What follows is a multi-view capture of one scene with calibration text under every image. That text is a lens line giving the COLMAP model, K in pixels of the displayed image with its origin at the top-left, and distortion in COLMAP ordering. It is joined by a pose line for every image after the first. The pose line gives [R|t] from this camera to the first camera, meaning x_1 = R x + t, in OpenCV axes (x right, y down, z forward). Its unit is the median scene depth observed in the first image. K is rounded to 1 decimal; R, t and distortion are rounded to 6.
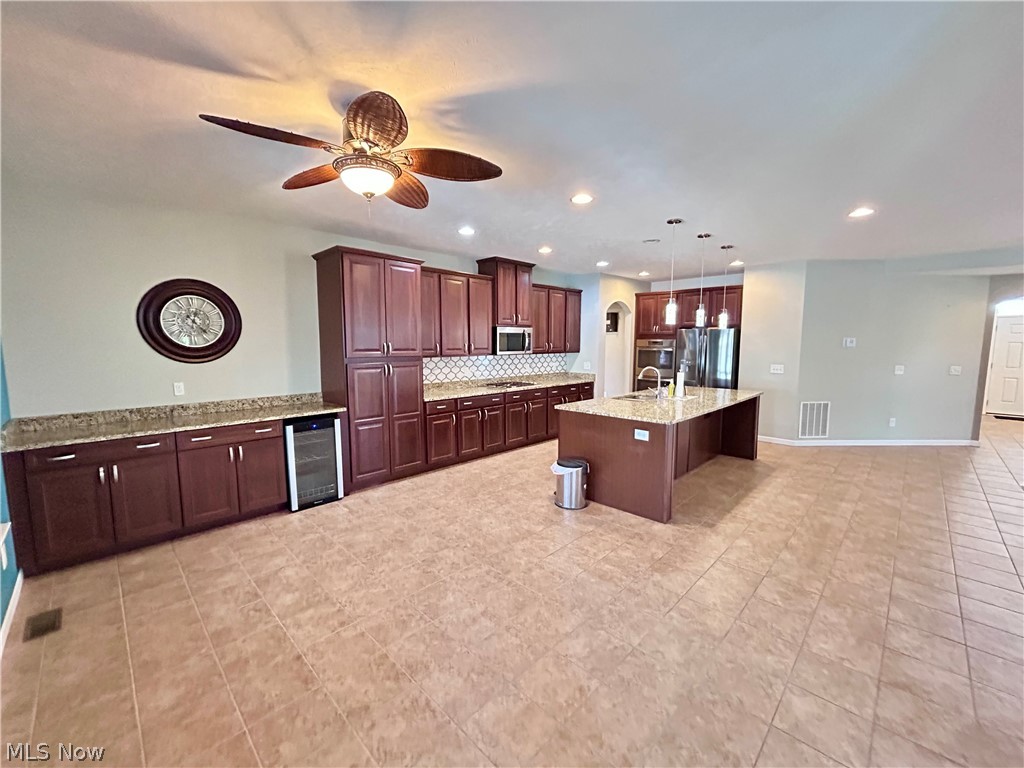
lens RADIAL K [[415.3, 0, 514.2], [0, 415.3, 382.3], [0, 0, 1]] dist [-0.004154, 0.001042]
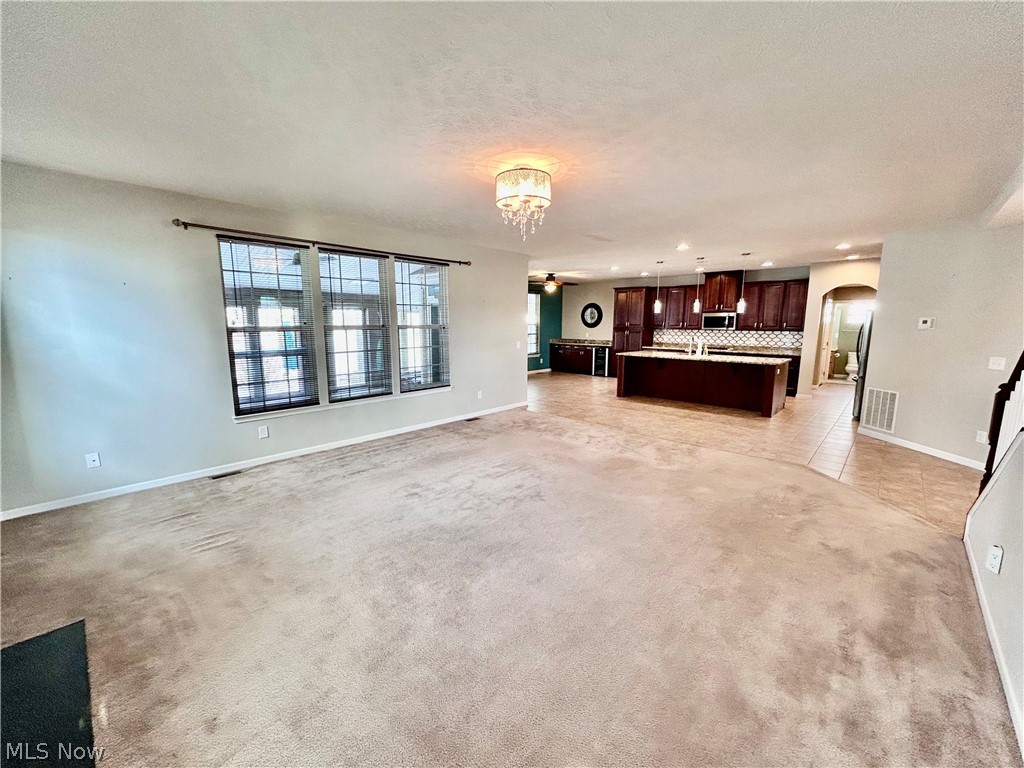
lens RADIAL K [[415.3, 0, 512.6], [0, 415.3, 383.5], [0, 0, 1]] dist [-0.004154, 0.001042]
pose [[0.024877, 0.148103, -0.988659, 2.439617], [-0.100784, 0.984298, 0.144914, -0.023264], [0.994597, 0.096036, 0.039413, 0.254043]]
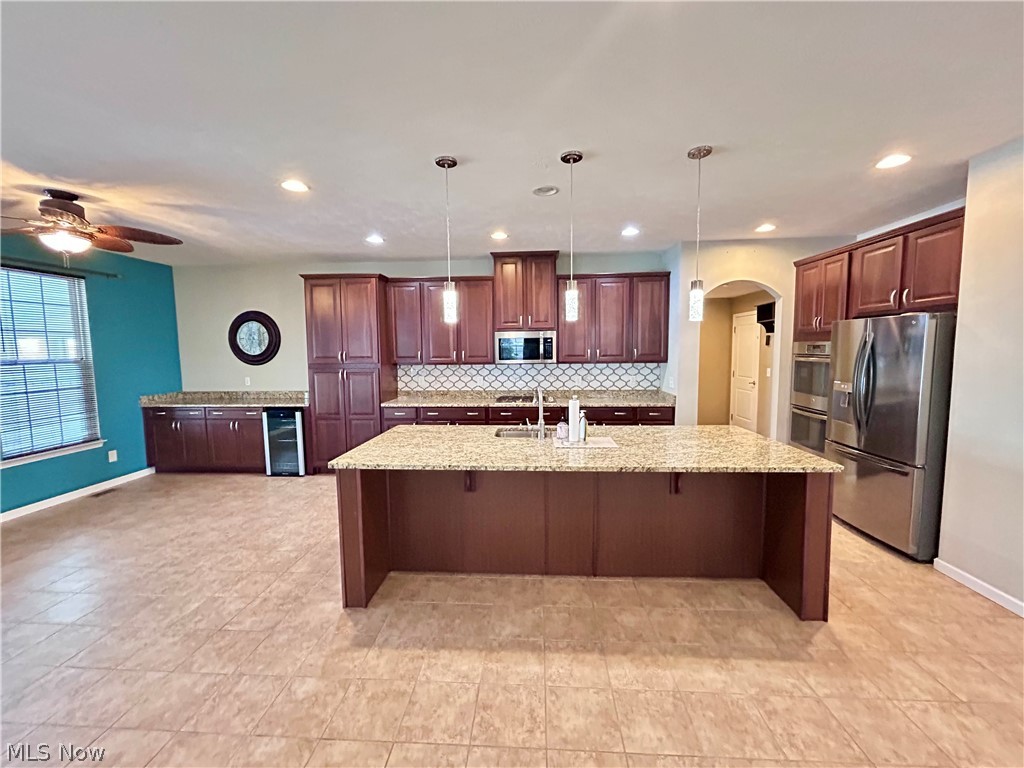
lens RADIAL K [[415.3, 0, 510.5], [0, 415.3, 385.5], [0, 0, 1]] dist [-0.004154, 0.001042]
pose [[0.653406, 0.061072, -0.754540, 0.938687], [-0.063742, 0.997639, 0.025550, -0.065176], [0.754319, 0.031401, 0.655757, 0.654838]]
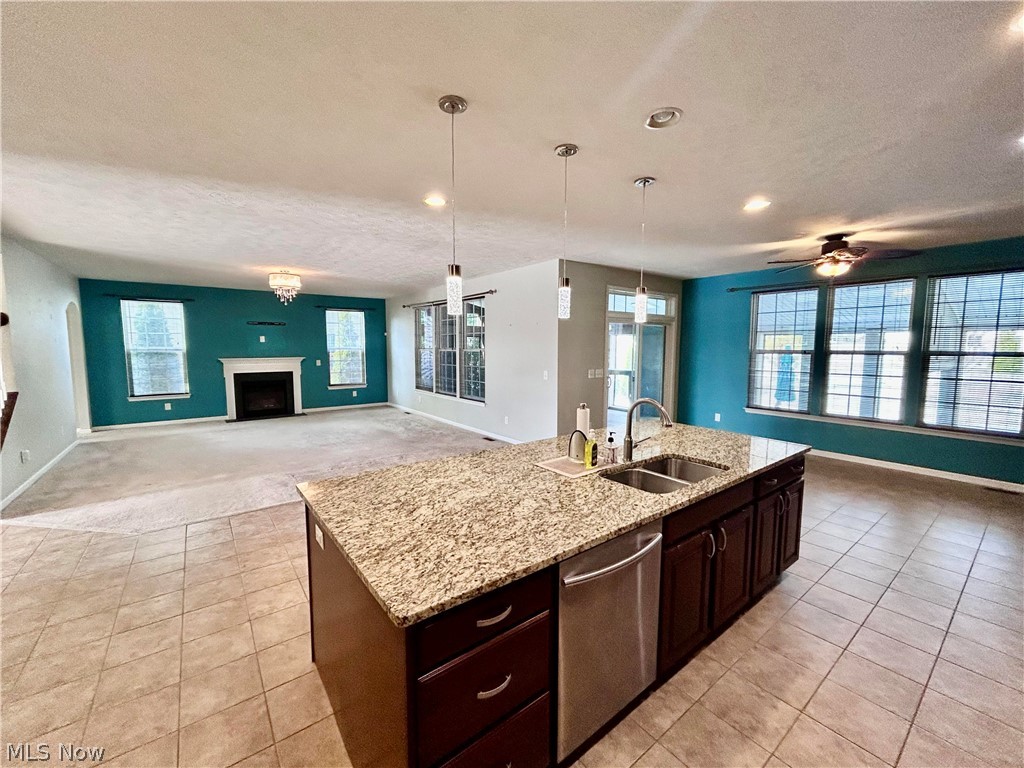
lens RADIAL K [[415.3, 0, 507.0], [0, 415.3, 381.2], [0, 0, 1]] dist [-0.004154, 0.001042]
pose [[-0.988676, -0.012979, 0.149505, 0.496225], [0.015321, 0.982318, 0.186594, -0.181275], [-0.149283, 0.186772, -0.970995, 1.789929]]
